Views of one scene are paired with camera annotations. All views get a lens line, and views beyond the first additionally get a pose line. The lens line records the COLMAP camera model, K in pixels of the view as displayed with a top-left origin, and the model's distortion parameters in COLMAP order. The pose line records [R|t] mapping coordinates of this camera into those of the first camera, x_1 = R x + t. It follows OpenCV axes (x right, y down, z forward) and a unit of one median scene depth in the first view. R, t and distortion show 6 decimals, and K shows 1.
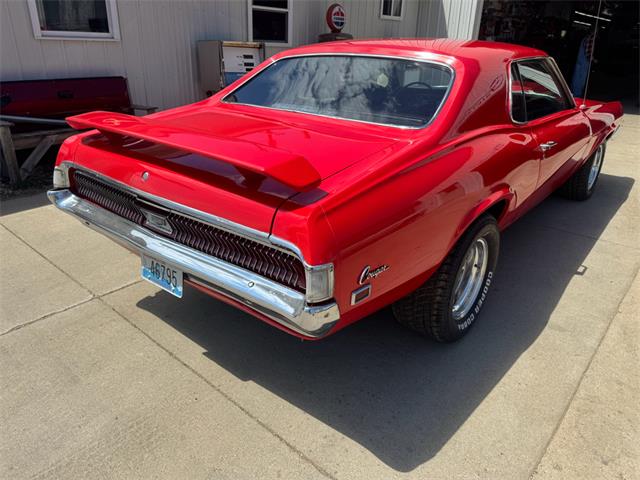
lens RADIAL K [[448.6, 0, 320.0], [0, 448.6, 240.0], [0, 0, 1]] dist [-0.020571, -0.001440]
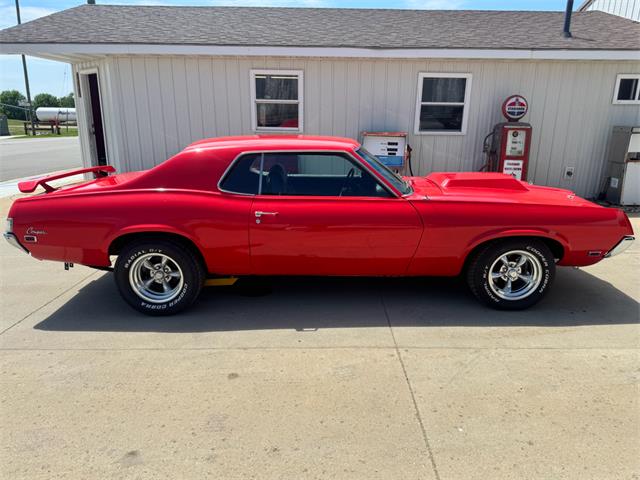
lens RADIAL K [[455.4, 0, 320.0], [0, 455.4, 240.0], [0, 0, 1]] dist [0.006761, -0.007727]
pose [[0.641138, 0.170233, -0.748307, 0.671726], [-0.301628, 0.952512, -0.041742, -0.050193], [0.705665, 0.252473, 0.662038, 0.108896]]
